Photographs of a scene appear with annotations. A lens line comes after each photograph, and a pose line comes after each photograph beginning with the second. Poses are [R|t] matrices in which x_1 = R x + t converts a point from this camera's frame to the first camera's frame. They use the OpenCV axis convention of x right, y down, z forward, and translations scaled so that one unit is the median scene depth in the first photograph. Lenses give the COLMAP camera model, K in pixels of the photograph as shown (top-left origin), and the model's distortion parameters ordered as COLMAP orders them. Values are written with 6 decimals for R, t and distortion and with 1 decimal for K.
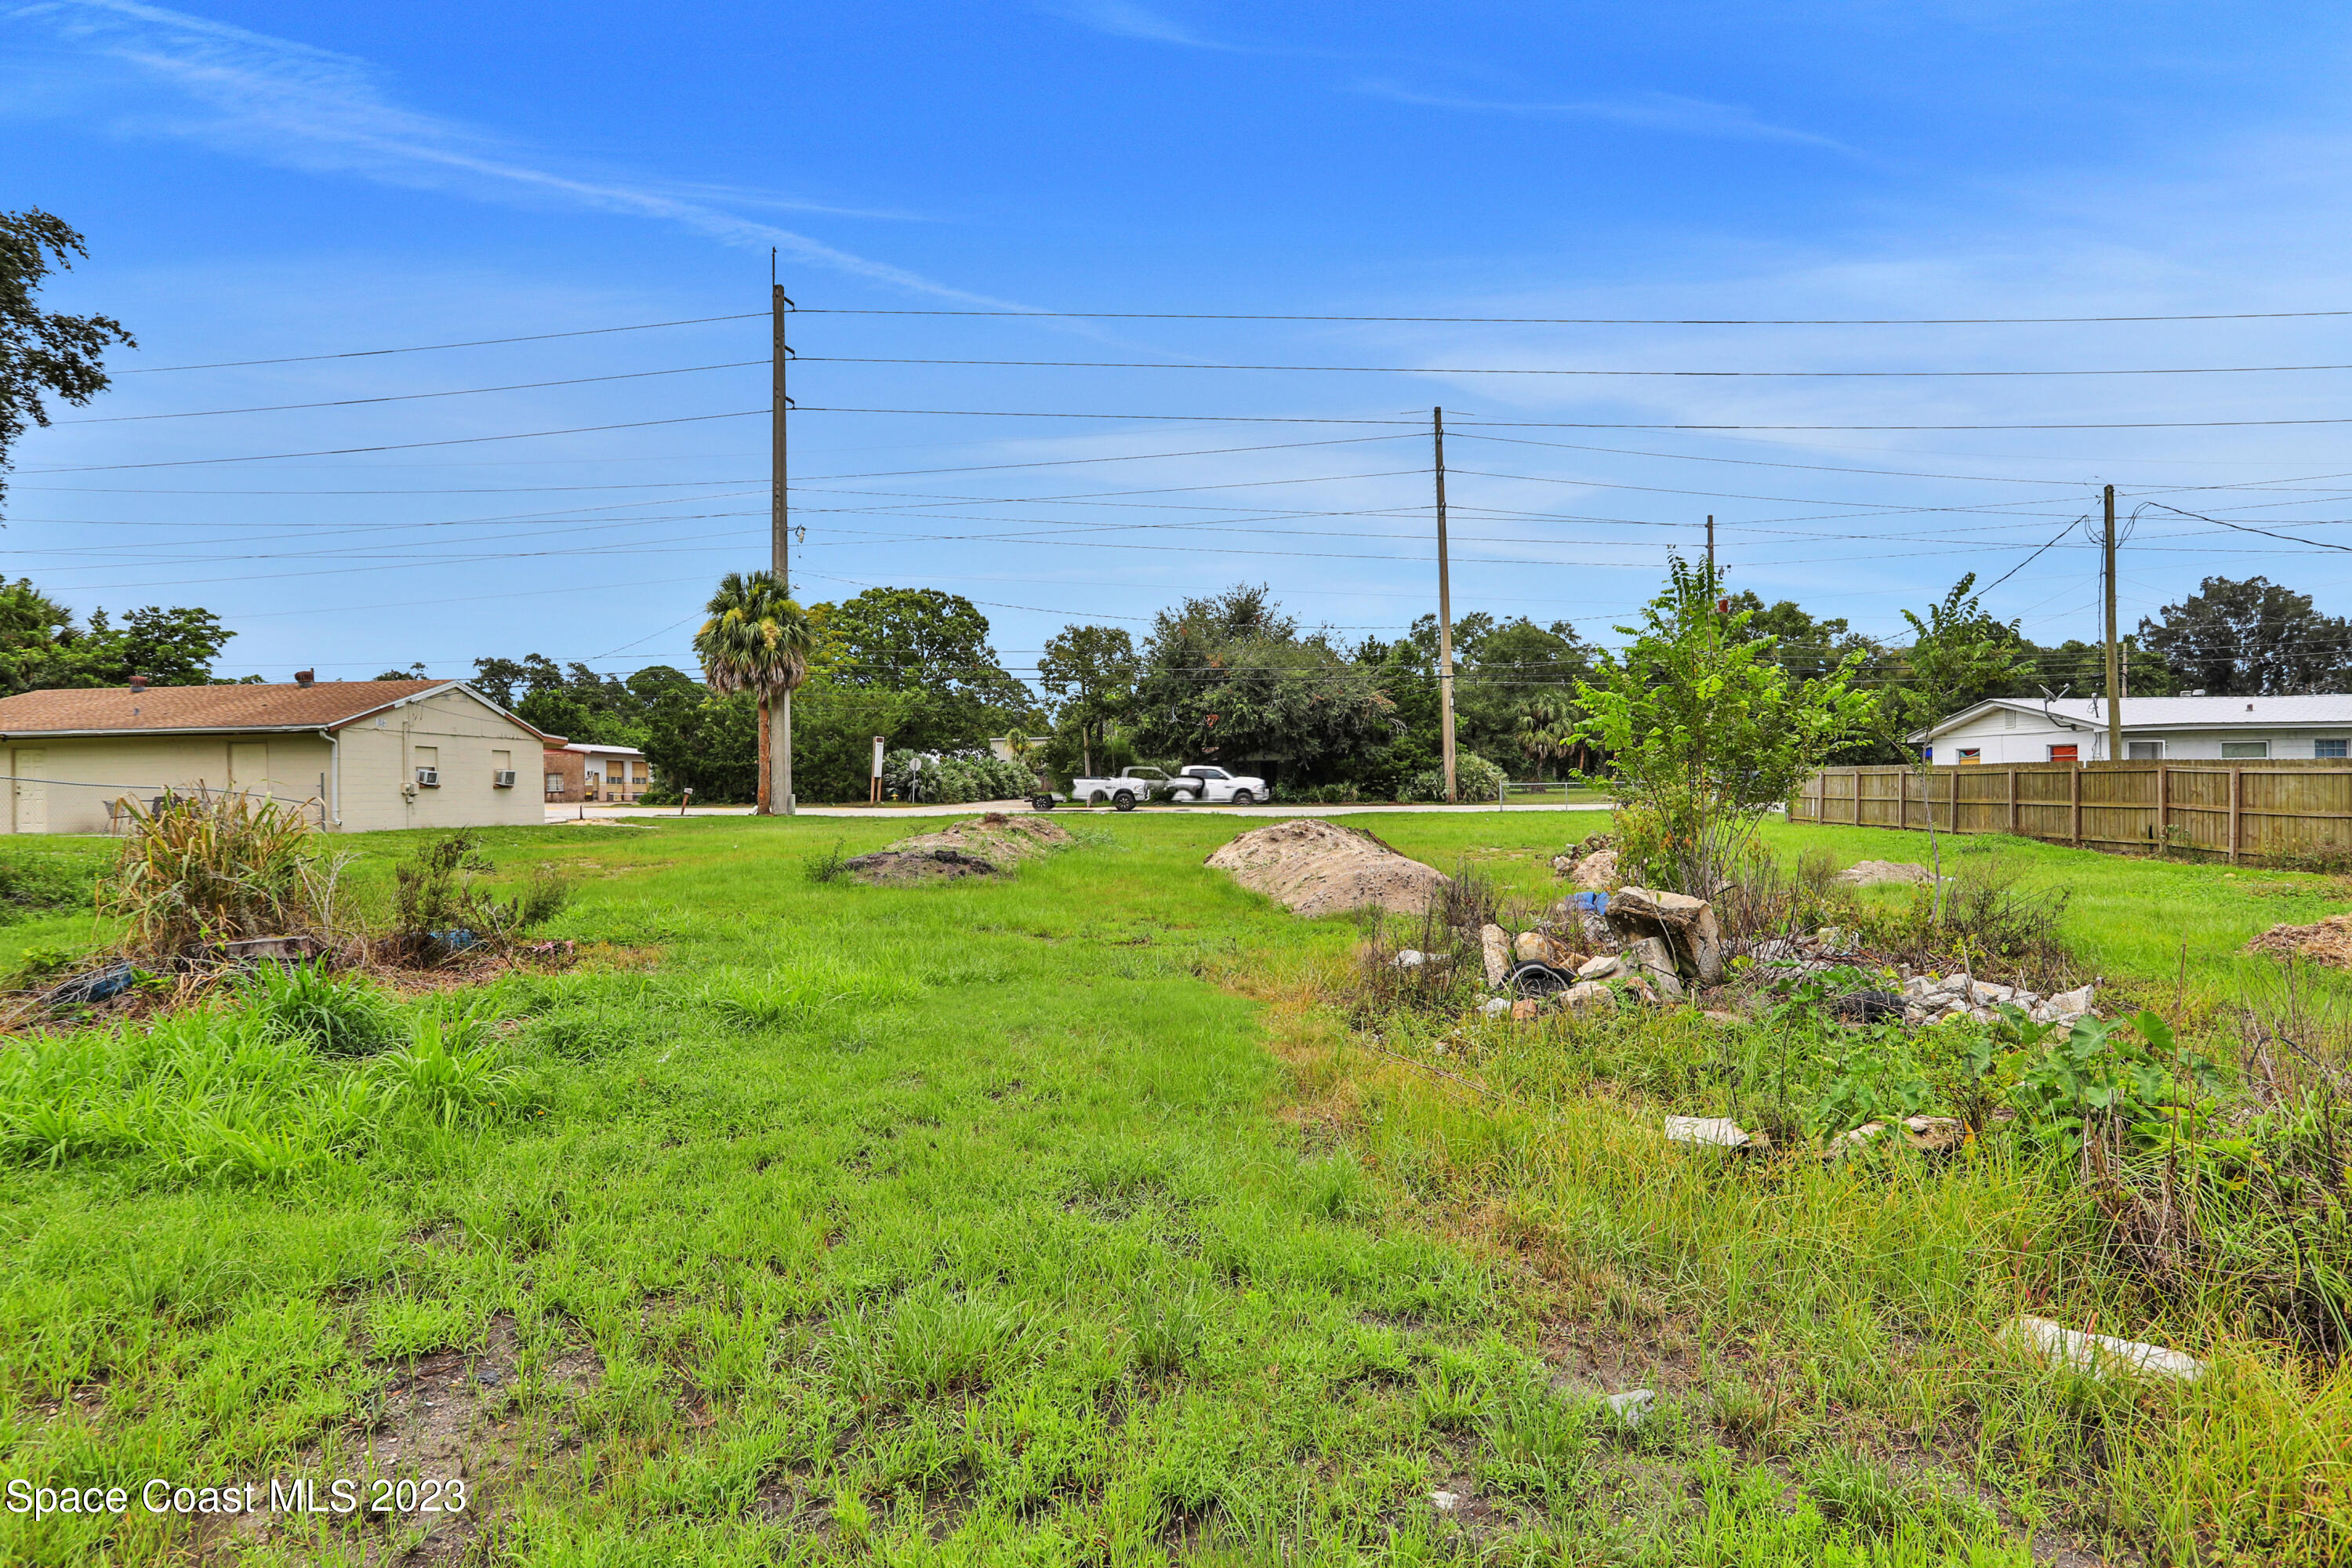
lens RADIAL K [[1260.9, 0, 1162.7], [0, 1260.9, 786.1], [0, 0, 1]] dist [-0.086036, 0.048237]
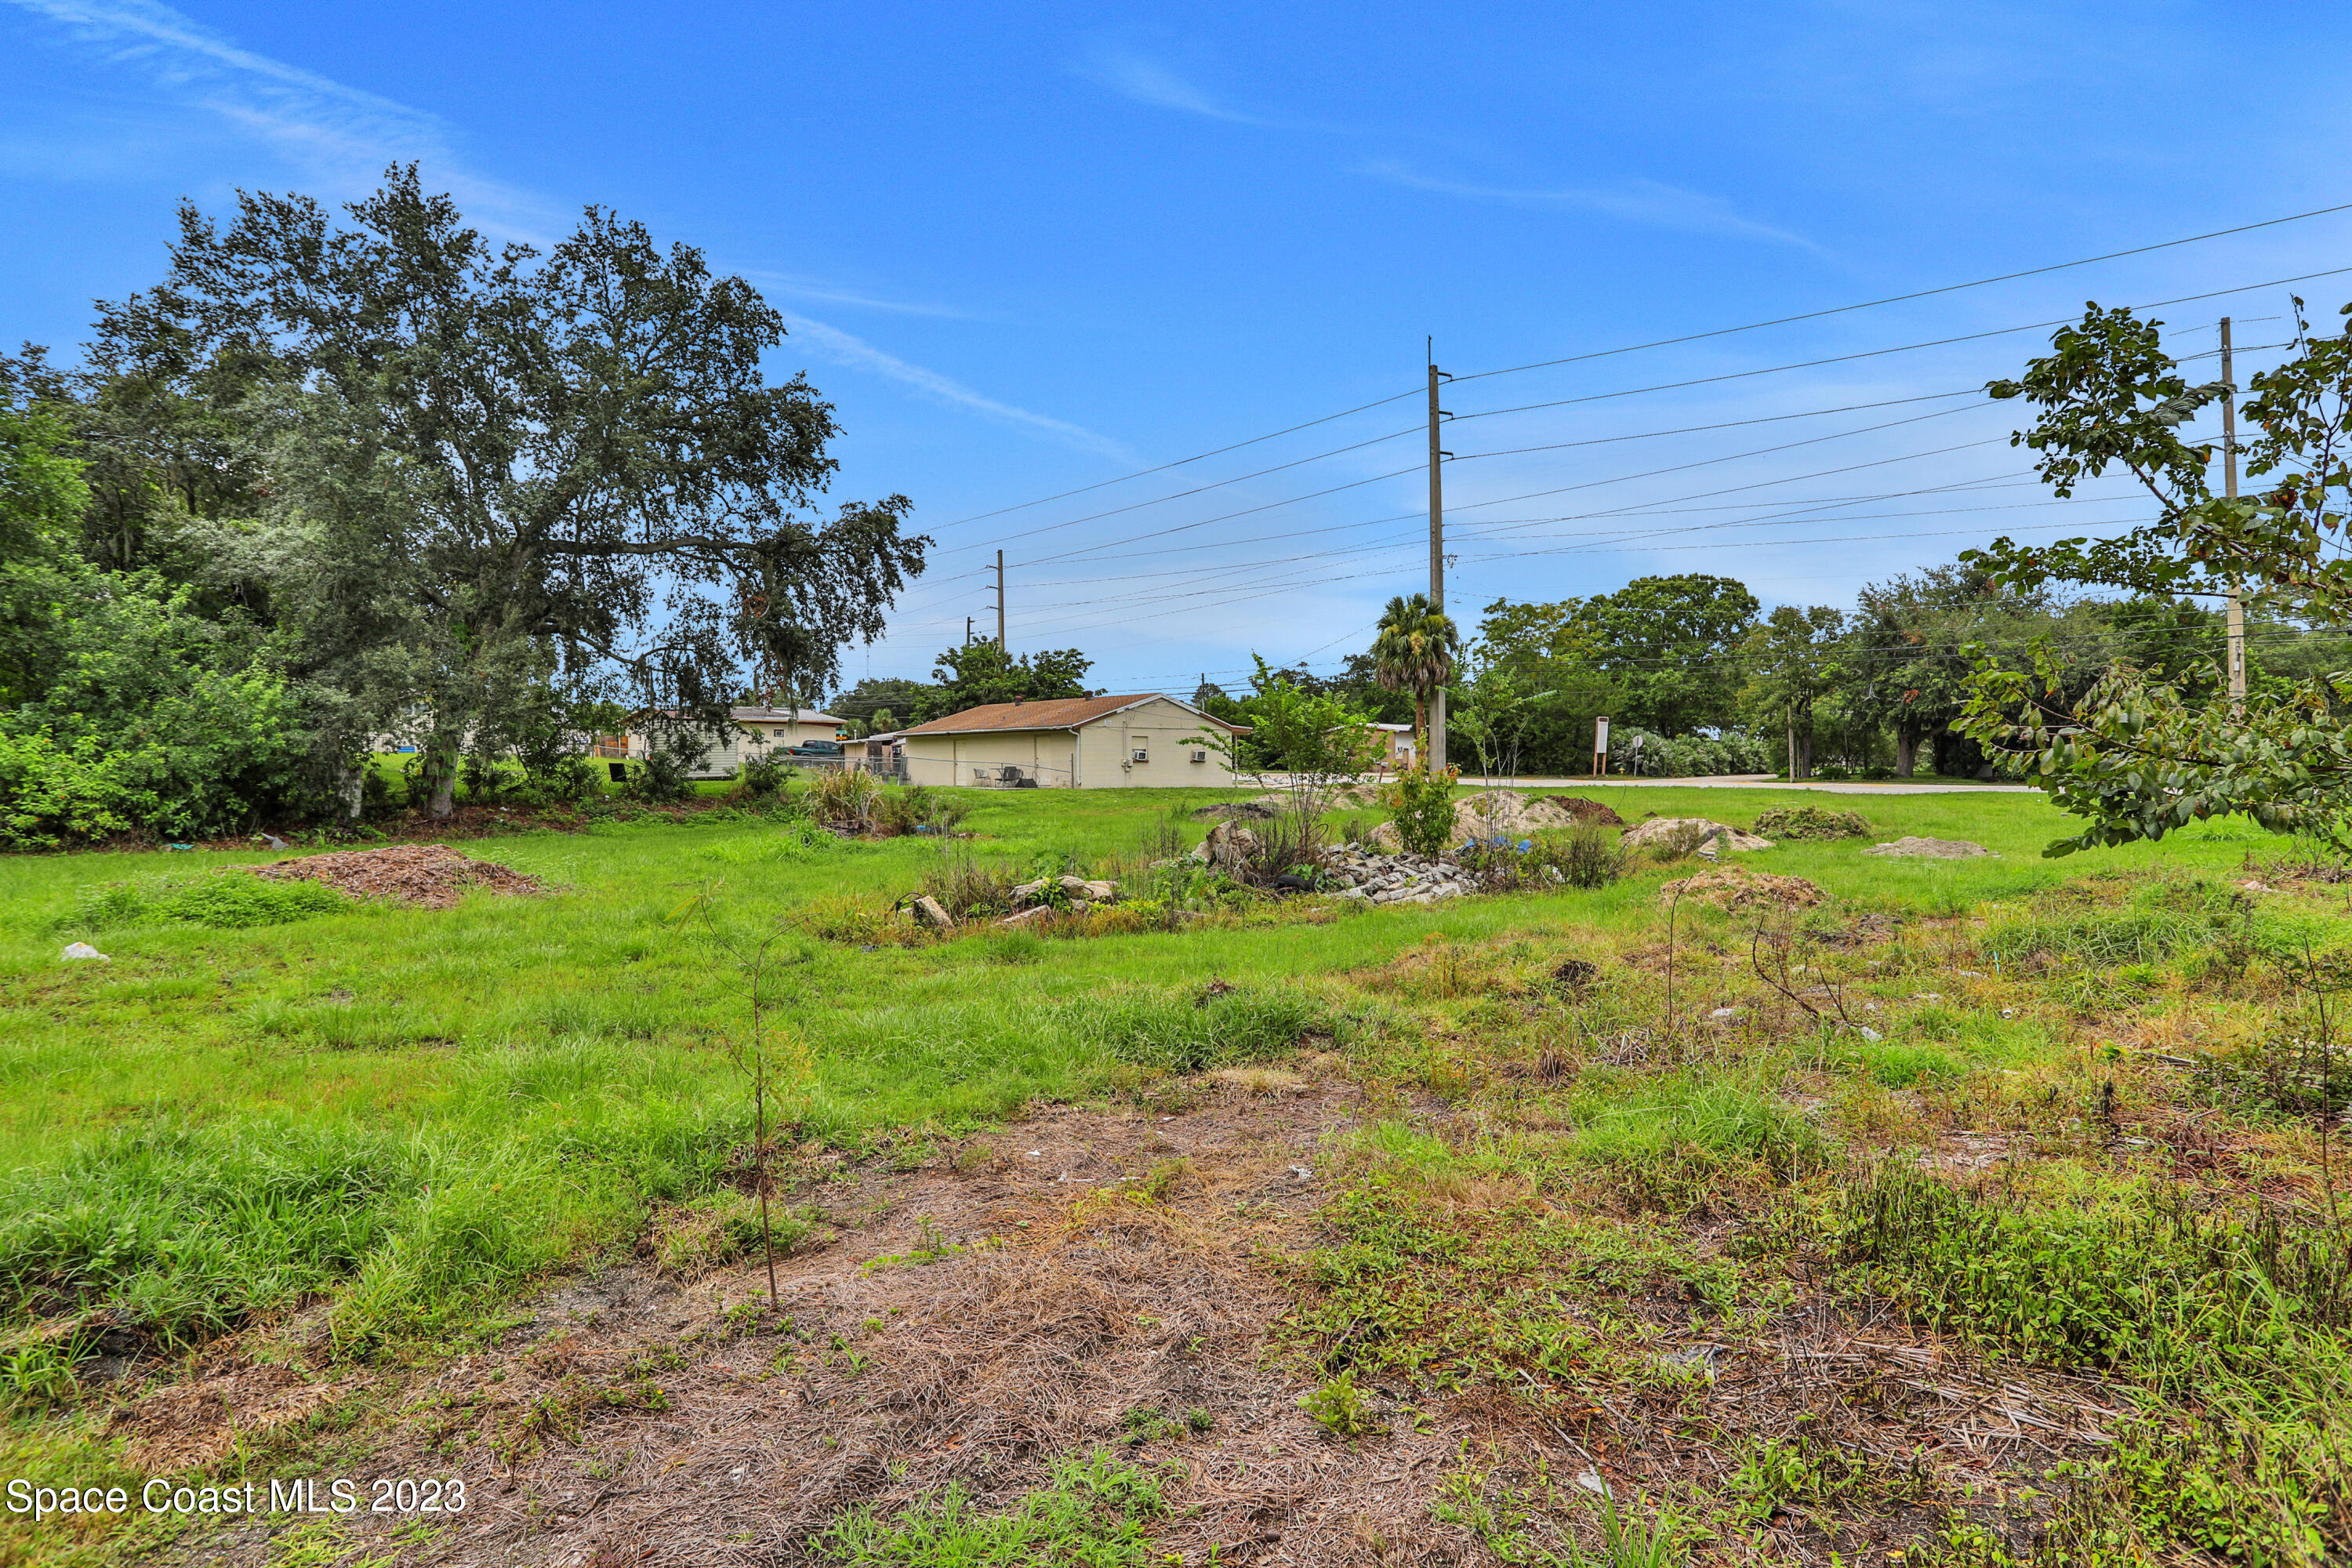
lens RADIAL K [[1234.9, 0, 1187.2], [0, 1234.9, 773.1], [0, 0, 1]] dist [-0.071520, 0.032195]
pose [[0.756890, 0.011501, -0.653441, 0.222964], [-0.003357, 0.999900, 0.013710, -0.002910], [0.653534, -0.008184, 0.756853, -0.077756]]
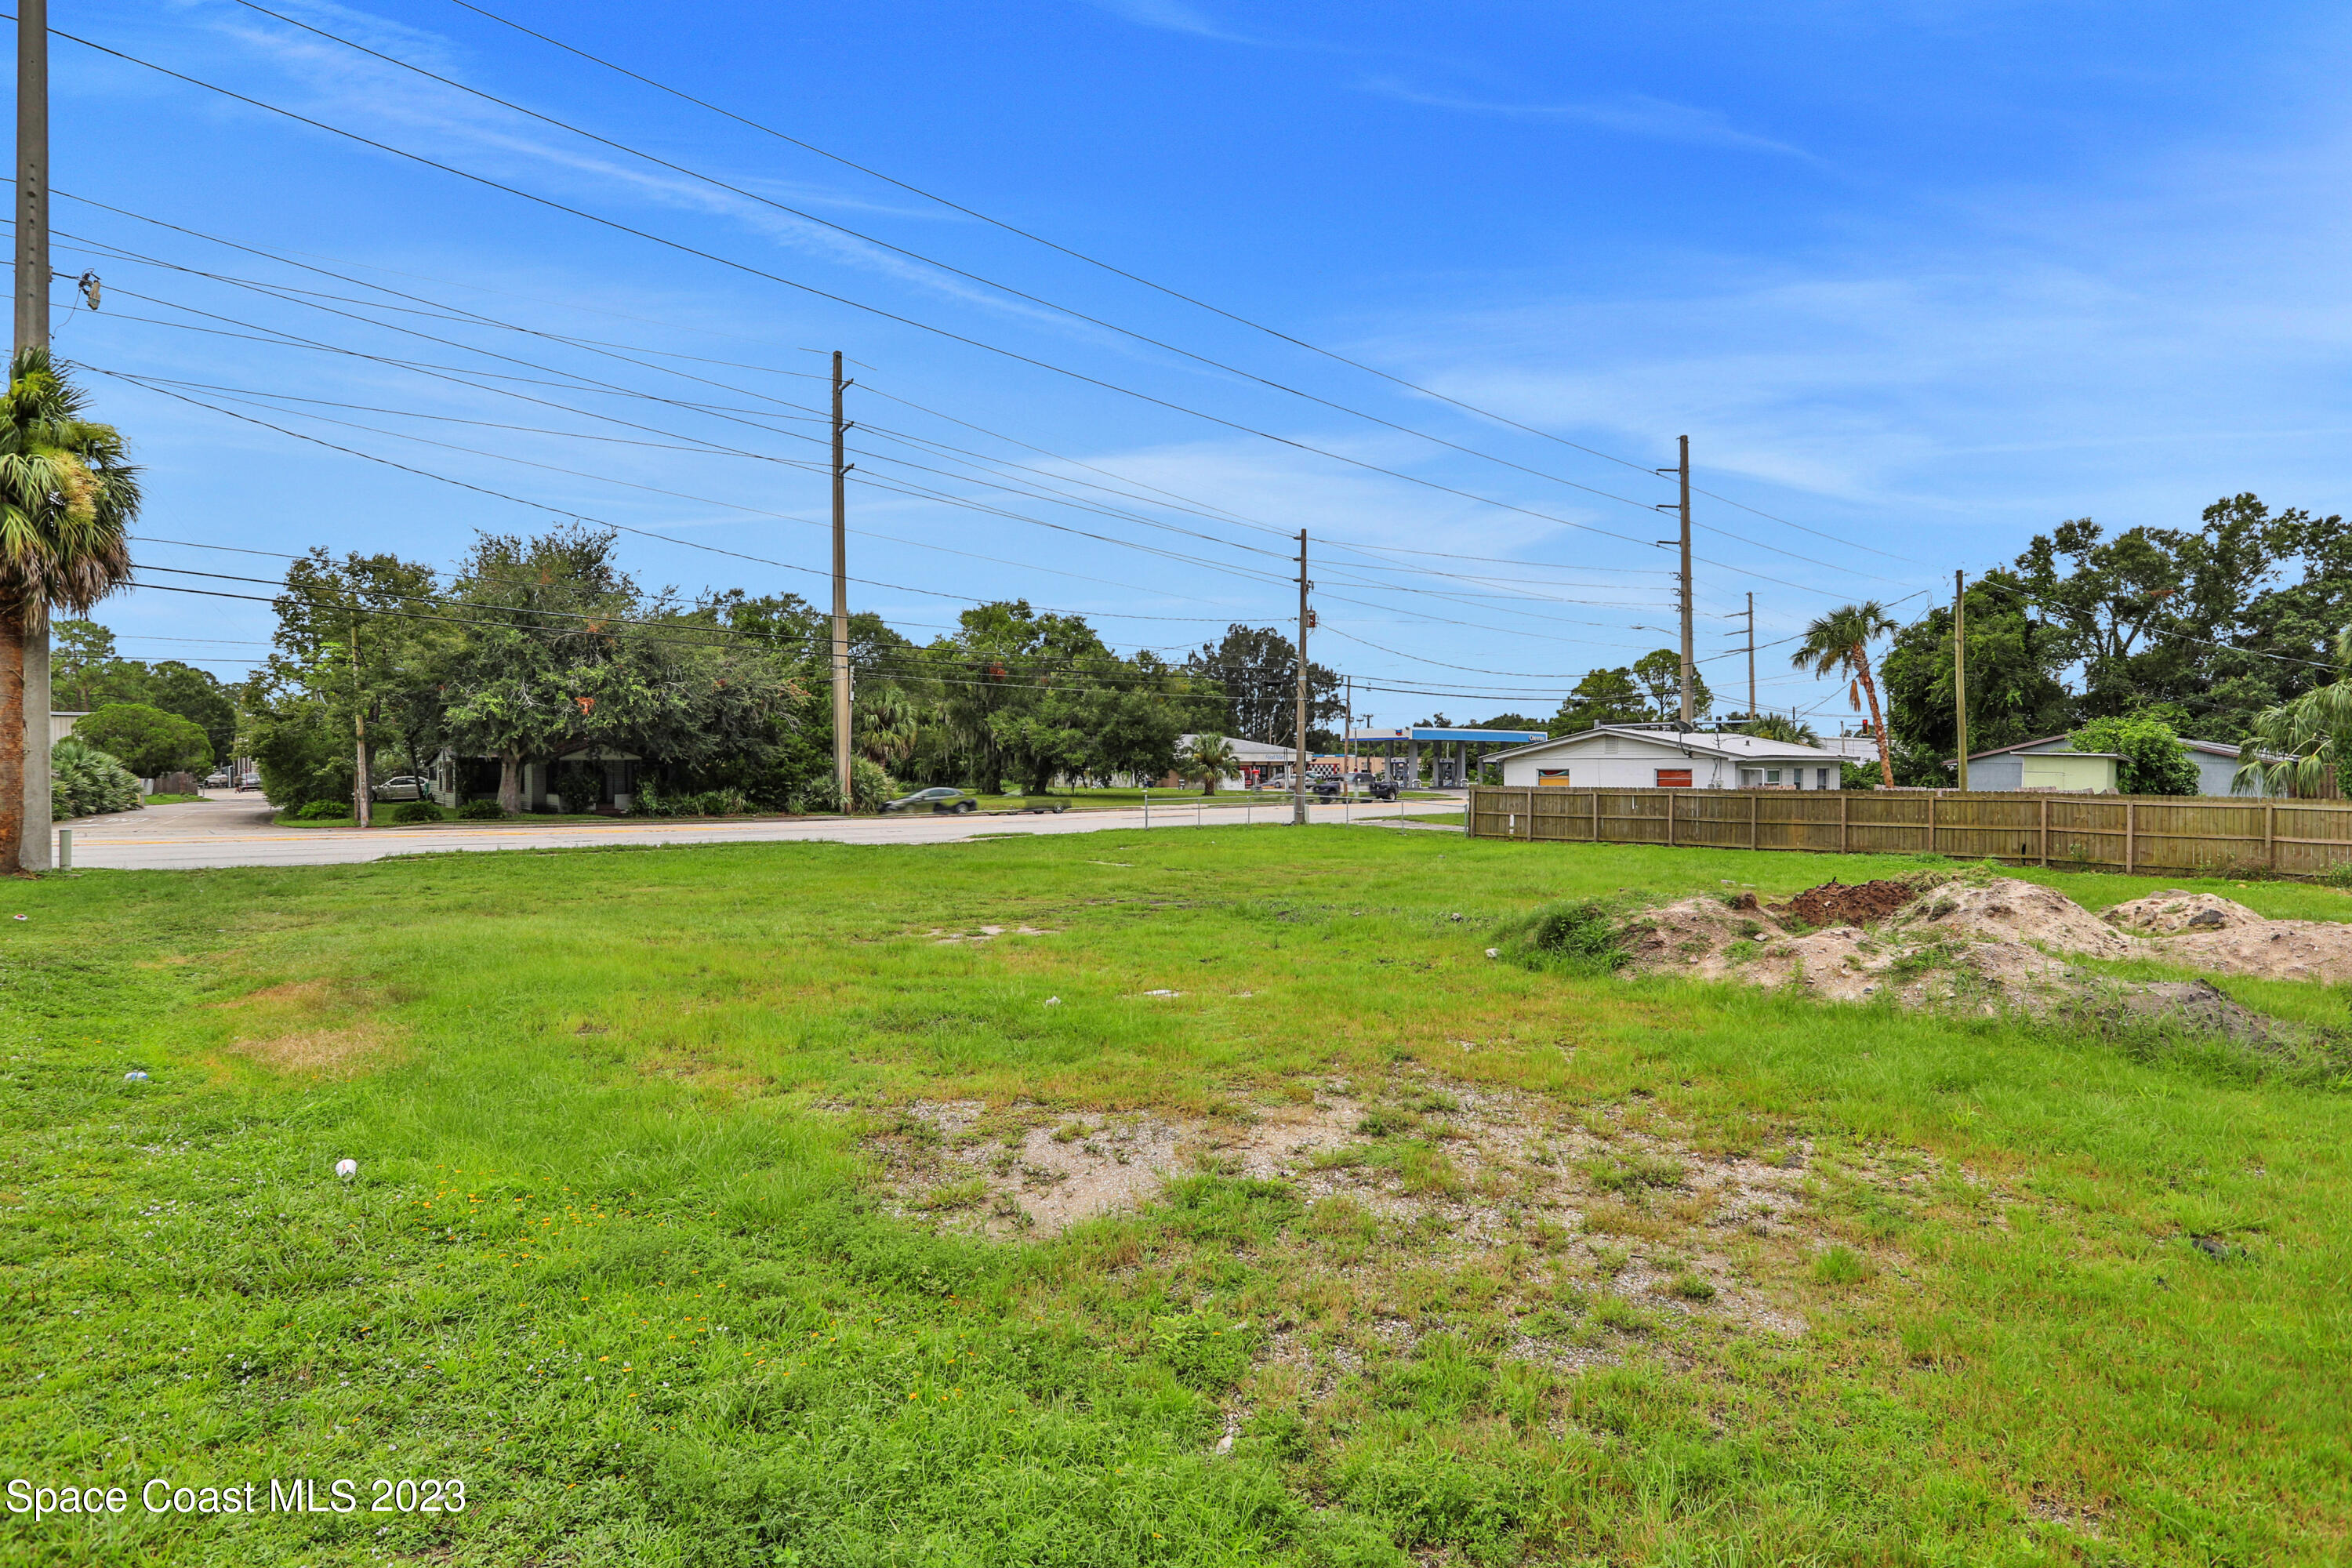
lens RADIAL K [[1239.1, 0, 1184.4], [0, 1239.1, 768.8], [0, 0, 1]] dist [-0.083703, 0.045603]
pose [[0.681413, 0.010838, 0.731818, -0.235050], [-0.004813, 0.999935, -0.010327, -0.009511], [-0.731883, 0.003515, 0.681421, 0.260664]]
